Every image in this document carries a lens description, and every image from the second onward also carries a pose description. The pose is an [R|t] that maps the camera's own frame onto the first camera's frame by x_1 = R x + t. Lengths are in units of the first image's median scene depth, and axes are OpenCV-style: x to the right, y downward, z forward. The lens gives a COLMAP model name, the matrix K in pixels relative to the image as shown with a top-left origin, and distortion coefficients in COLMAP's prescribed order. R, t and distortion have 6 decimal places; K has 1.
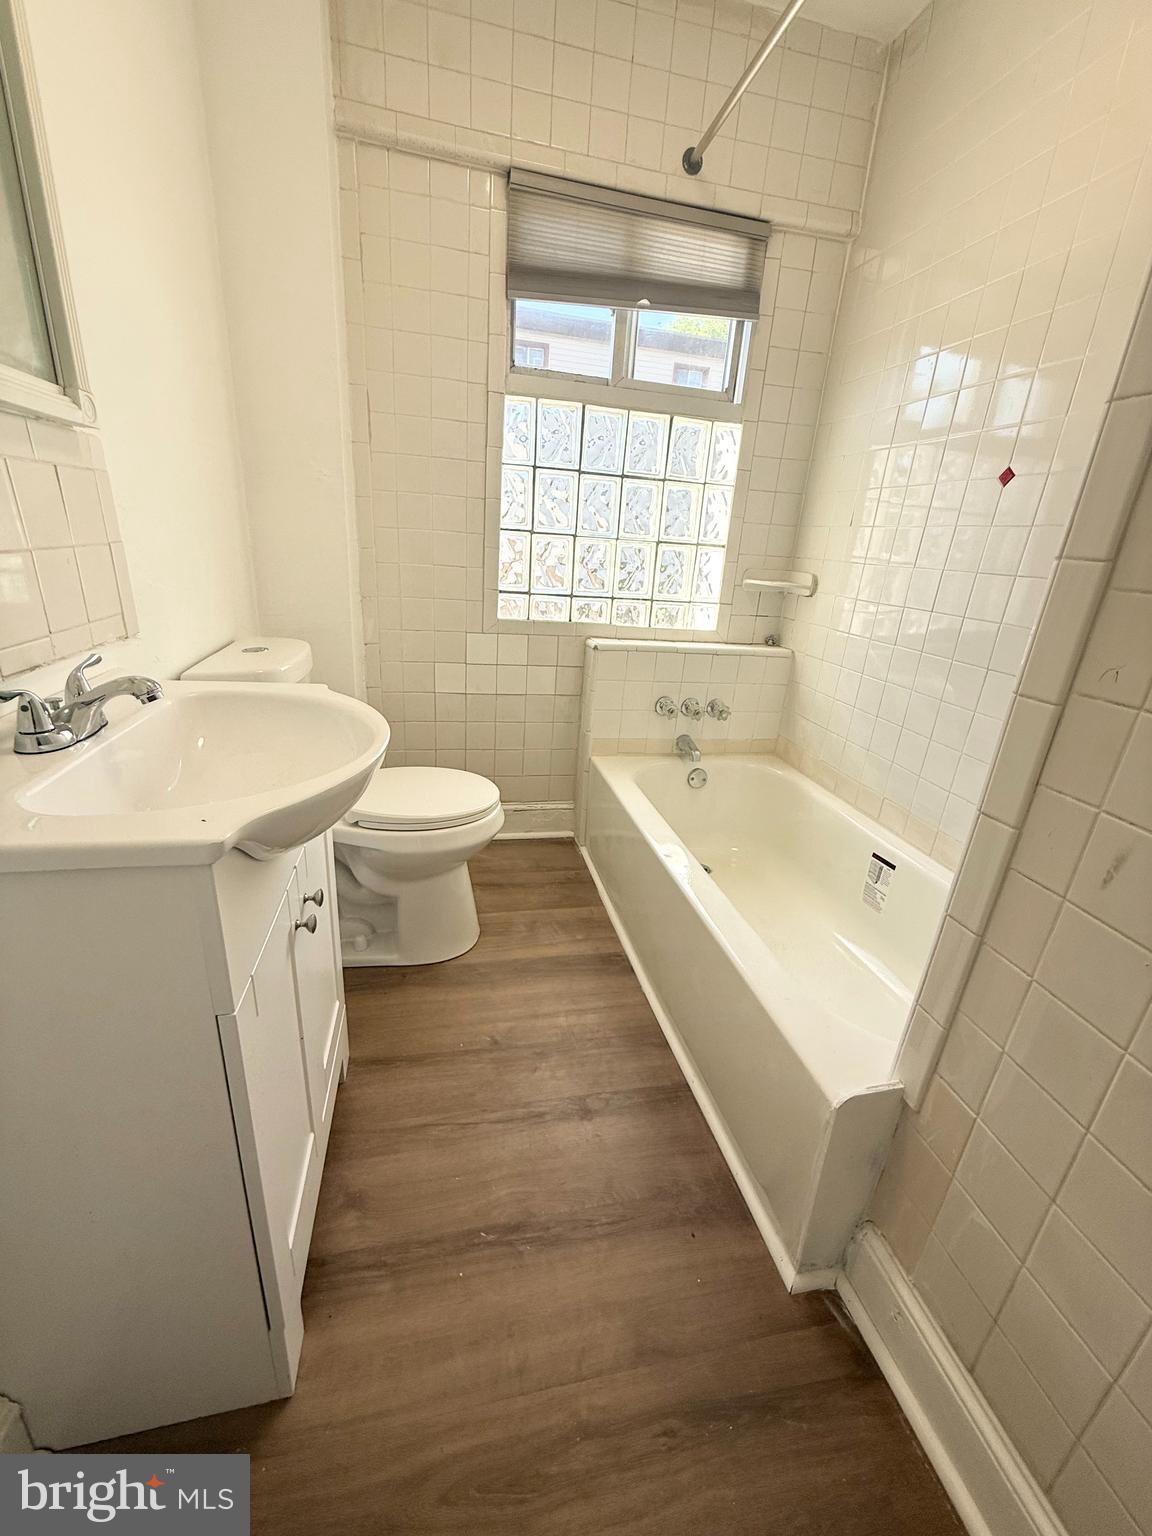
lens RADIAL K [[612.5, 0, 576.0], [0, 612.5, 768.0], [0, 0, 1]] dist [-0.000522, 0.000471]
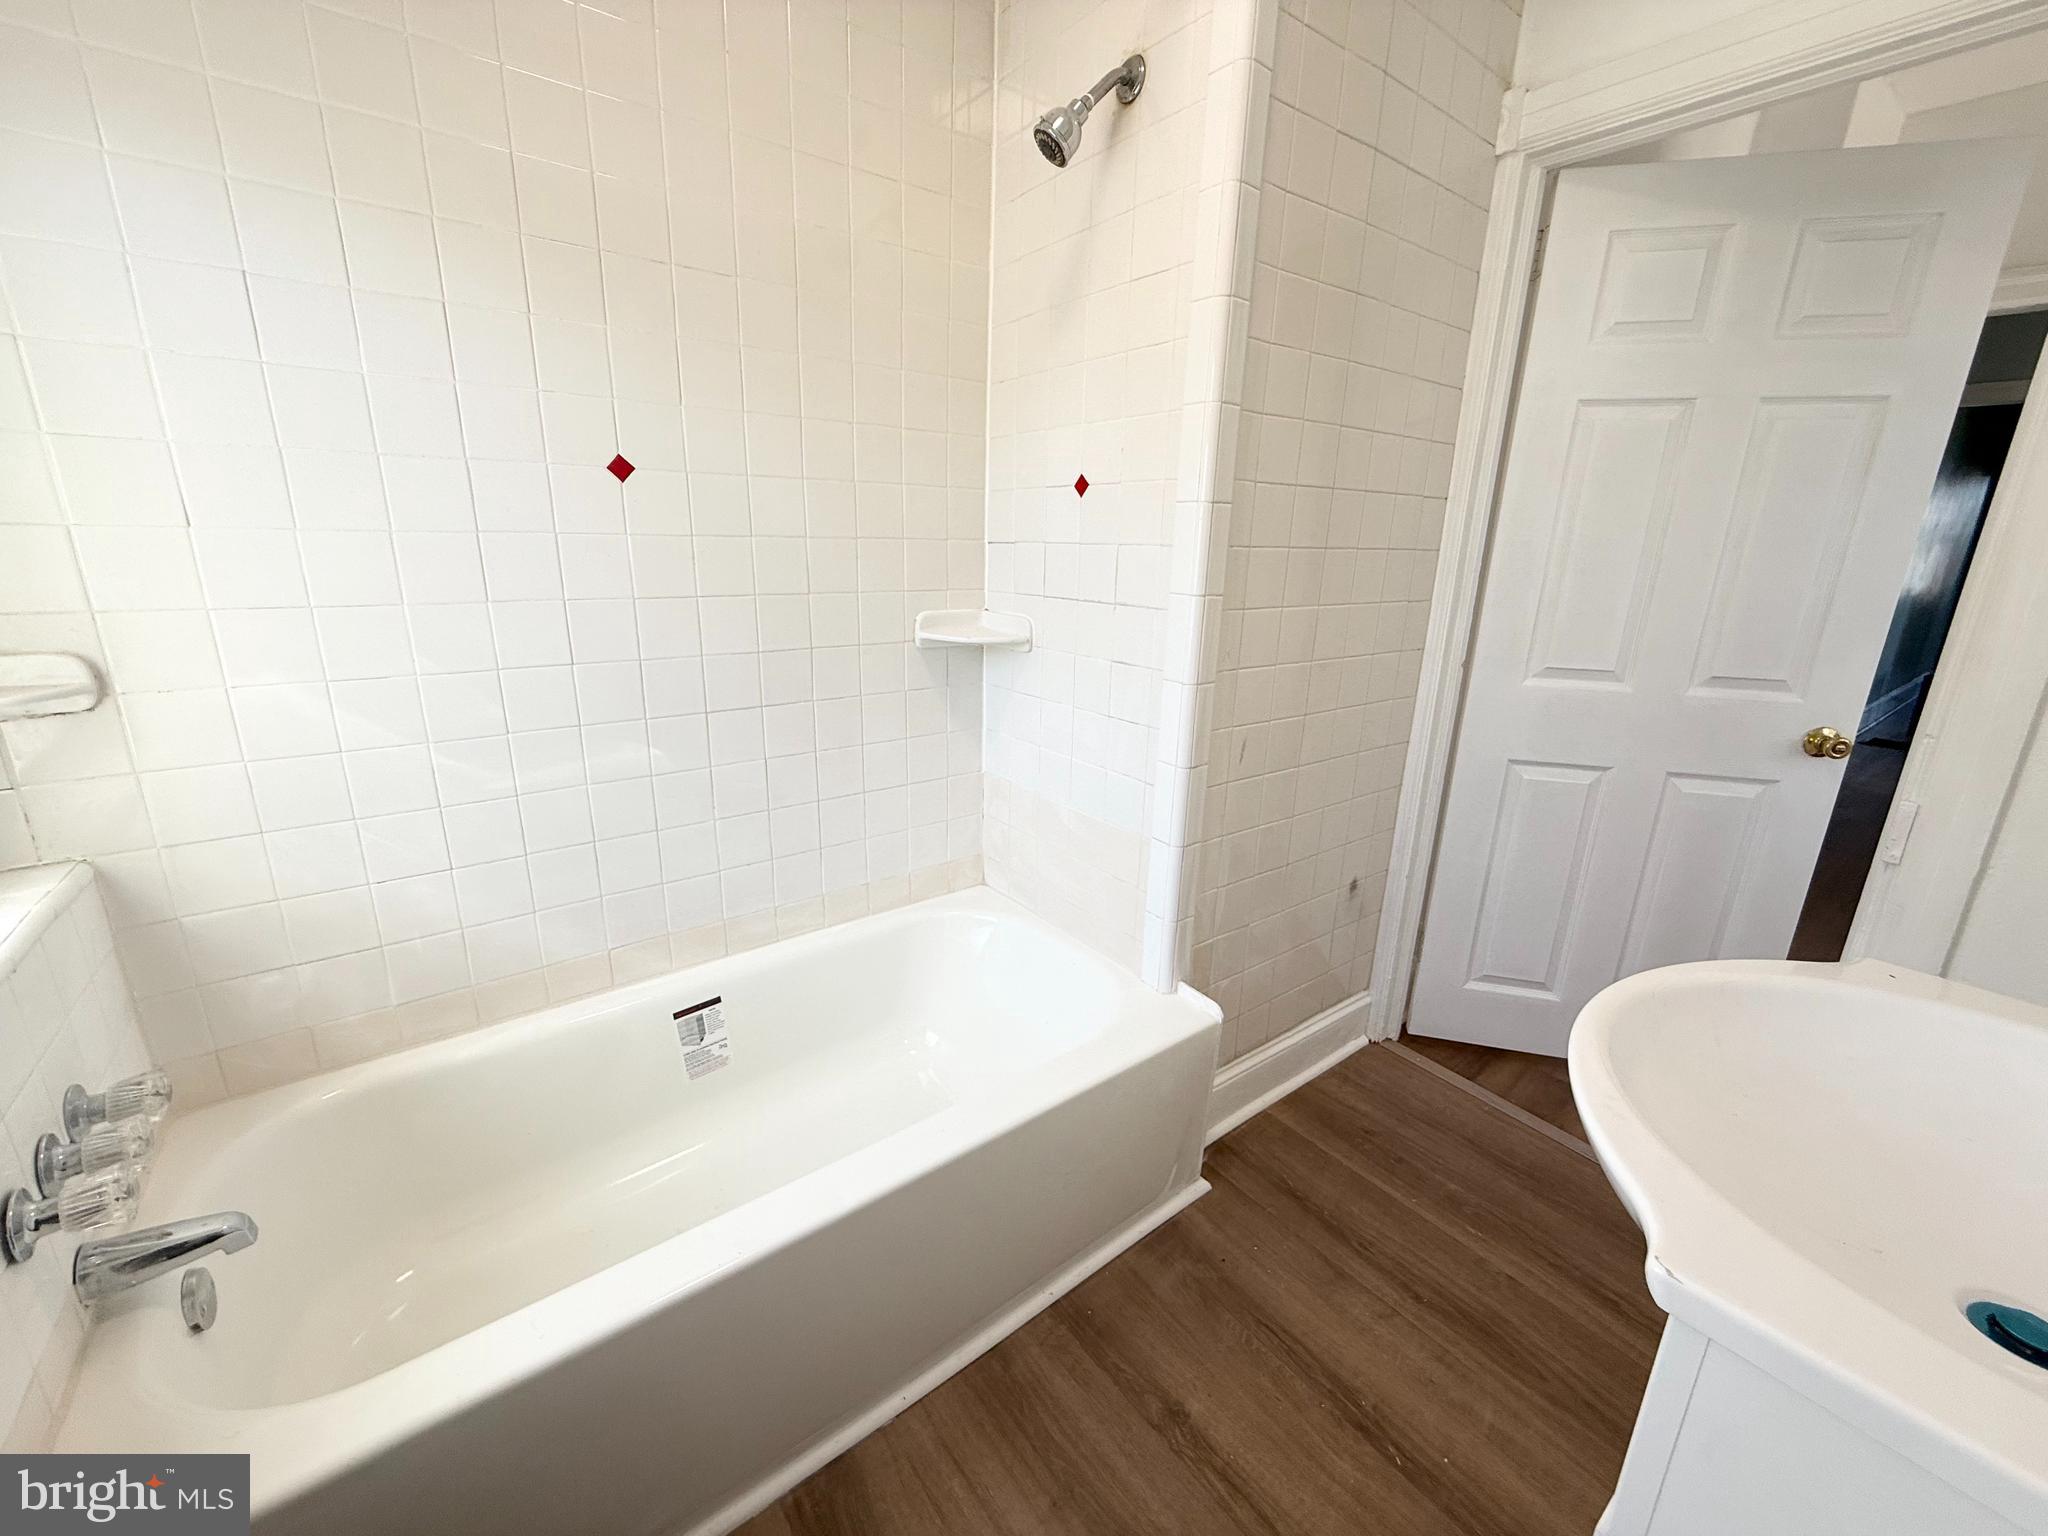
lens RADIAL K [[816.7, 0, 1016.9], [0, 816.7, 764.6], [0, 0, 1]] dist [-0.000522, 0.000471]
pose [[-0.415619, -0.315462, 0.853080, -0.487907], [0.274196, 0.850833, 0.448219, -0.553969], [-0.867224, 0.420199, -0.267124, 1.139080]]
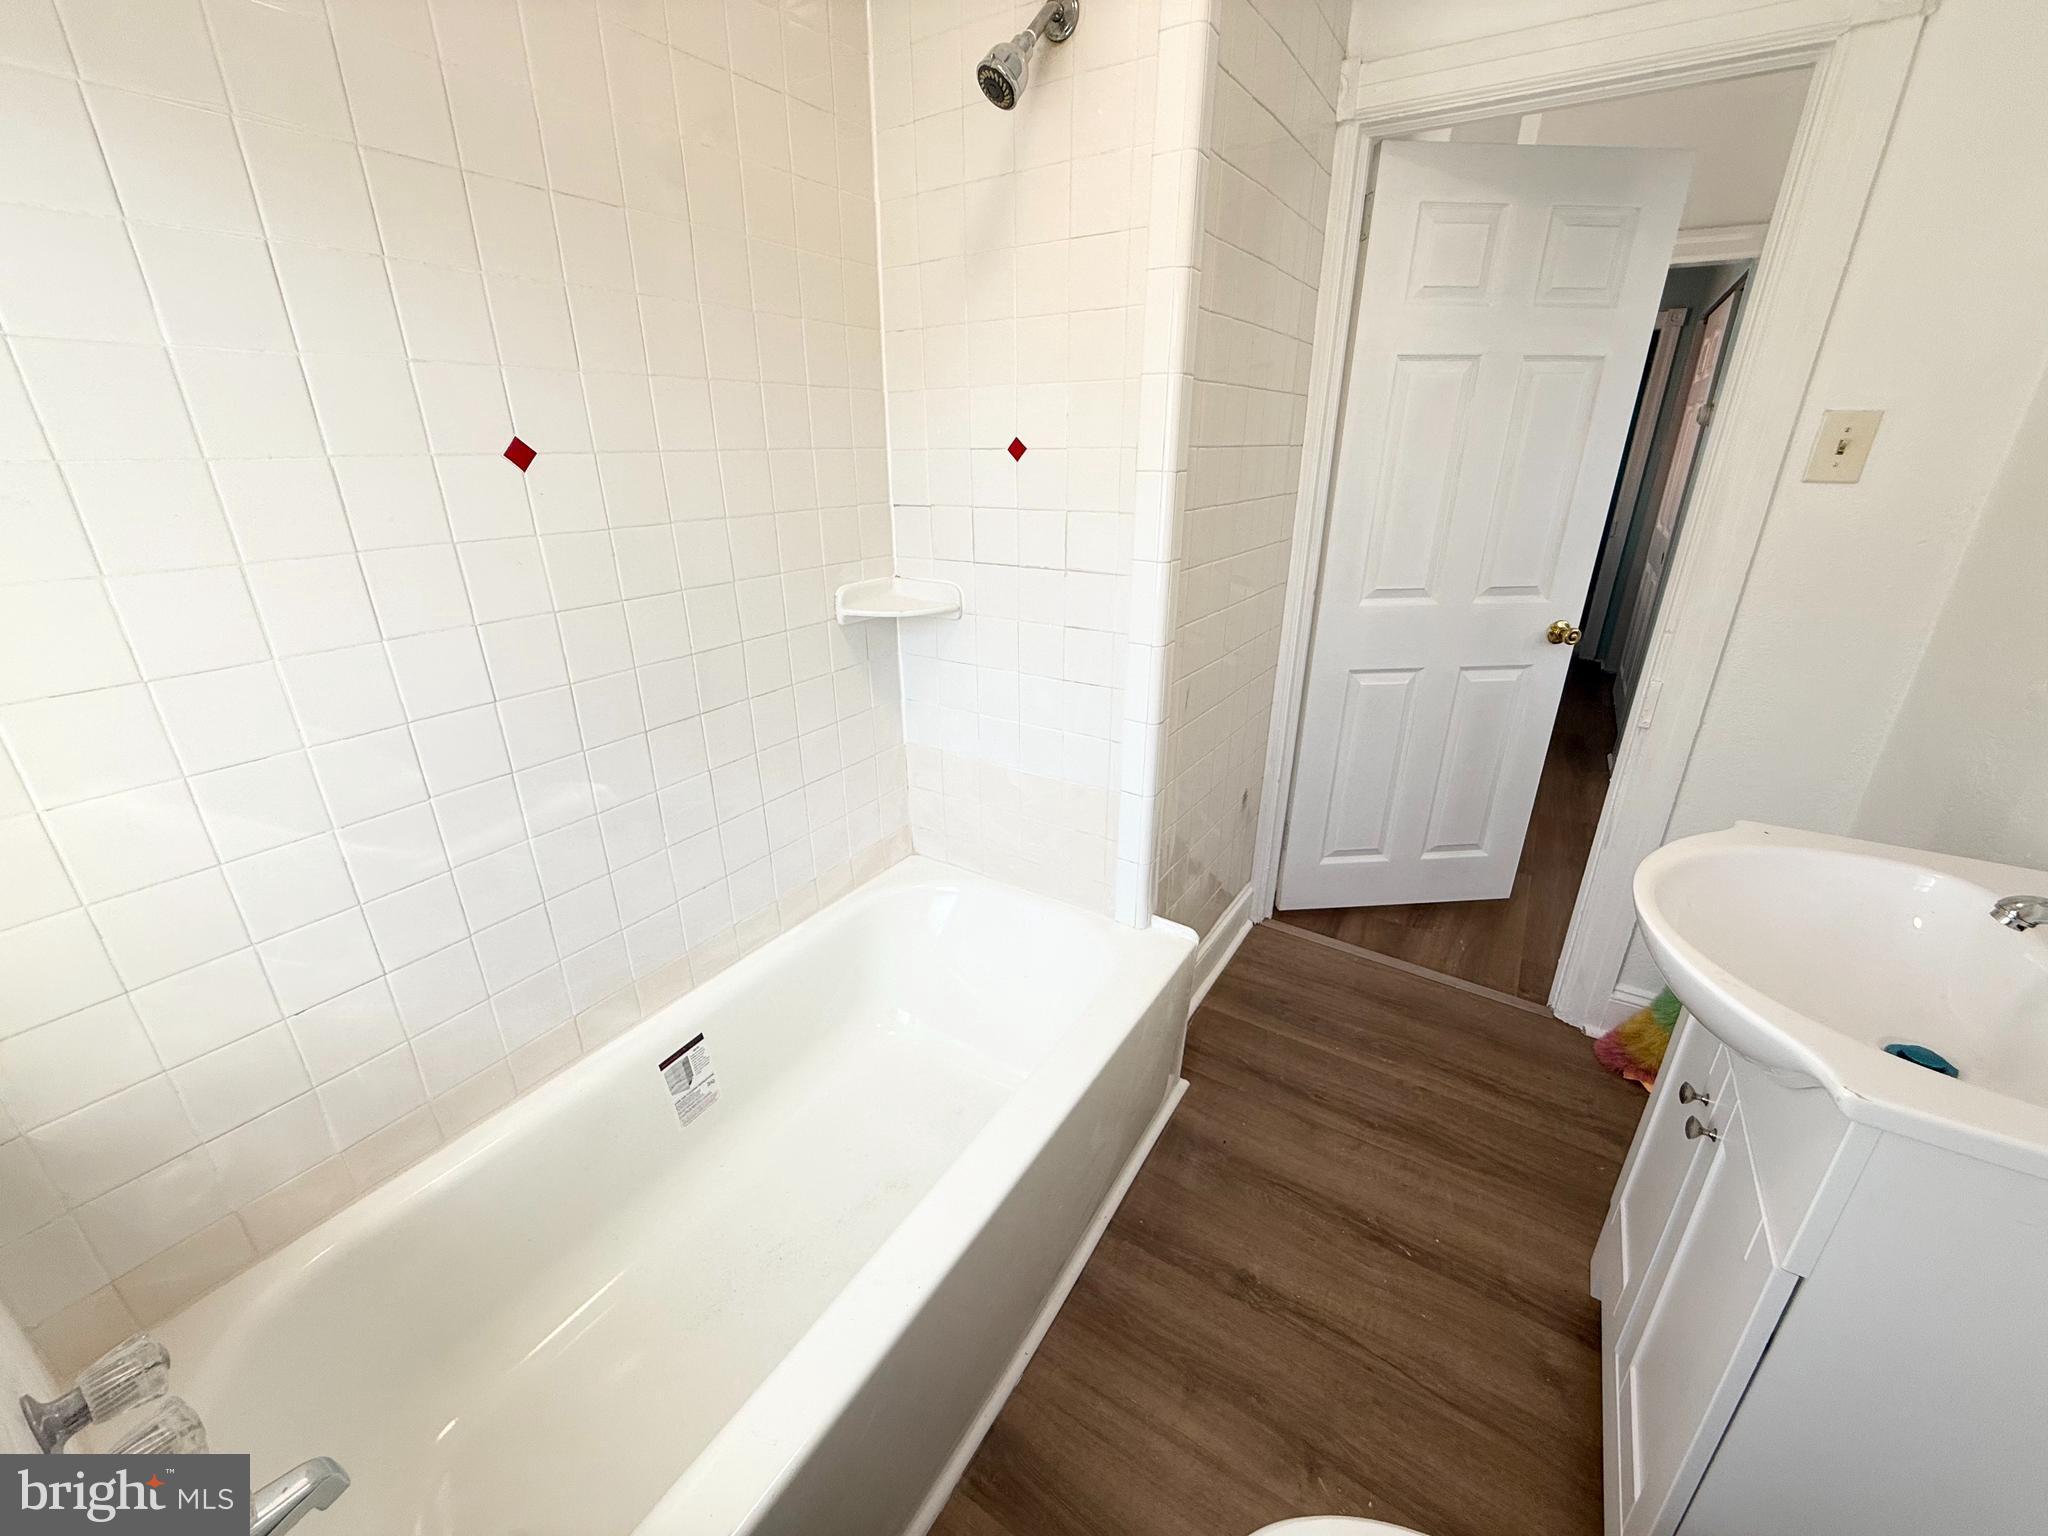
lens RADIAL K [[816.7, 0, 1016.9], [0, 816.7, 764.6], [0, 0, 1]] dist [-0.000522, 0.000471]
pose [[-0.701941, -0.317740, 0.637432, -0.257397], [0.212065, 0.761145, 0.612933, -0.721670], [-0.679932, 0.565420, -0.466897, 1.380687]]
